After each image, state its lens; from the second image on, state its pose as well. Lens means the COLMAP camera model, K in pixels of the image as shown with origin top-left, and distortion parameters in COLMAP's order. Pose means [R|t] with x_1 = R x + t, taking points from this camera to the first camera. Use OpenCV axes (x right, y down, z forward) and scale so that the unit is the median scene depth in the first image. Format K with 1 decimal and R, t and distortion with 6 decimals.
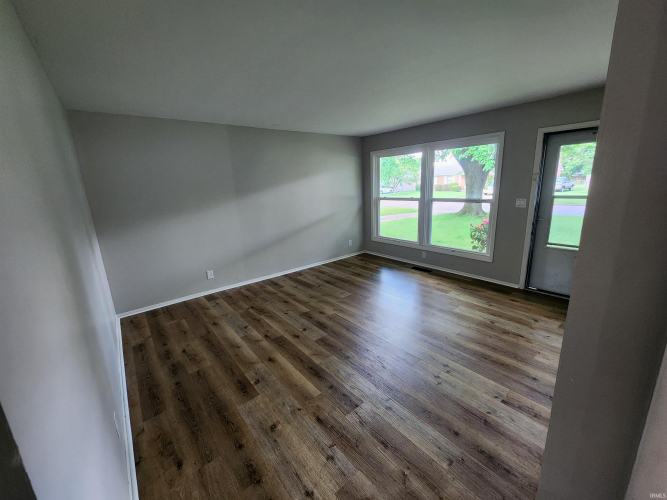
lens RADIAL K [[270.7, 0, 333.9], [0, 270.7, 246.4], [0, 0, 1]] dist [0.000128, -0.000003]
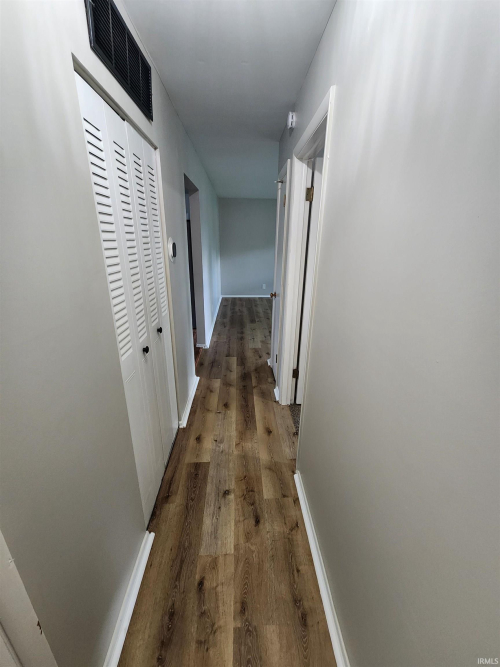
lens RADIAL K [[270.7, 0, 250.0], [0, 270.7, 333.5], [0, 0, 1]] dist [0.000128, -0.000003]
pose [[0.796393, 0.247752, -0.551704, 0.606611], [-0.180409, 0.968027, 0.174285, 0.121647], [0.577244, -0.039267, 0.815627, -0.600401]]
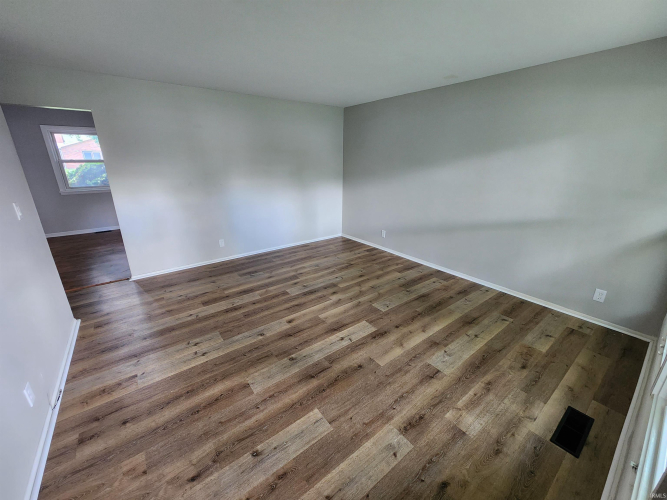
lens RADIAL K [[270.7, 0, 333.9], [0, 270.7, 246.4], [0, 0, 1]] dist [0.000128, -0.000003]
pose [[-0.030473, 0.347754, -0.937091, 0.738772], [-0.228448, 0.910288, 0.345236, -0.222492], [0.973079, 0.224596, 0.051705, 0.827628]]
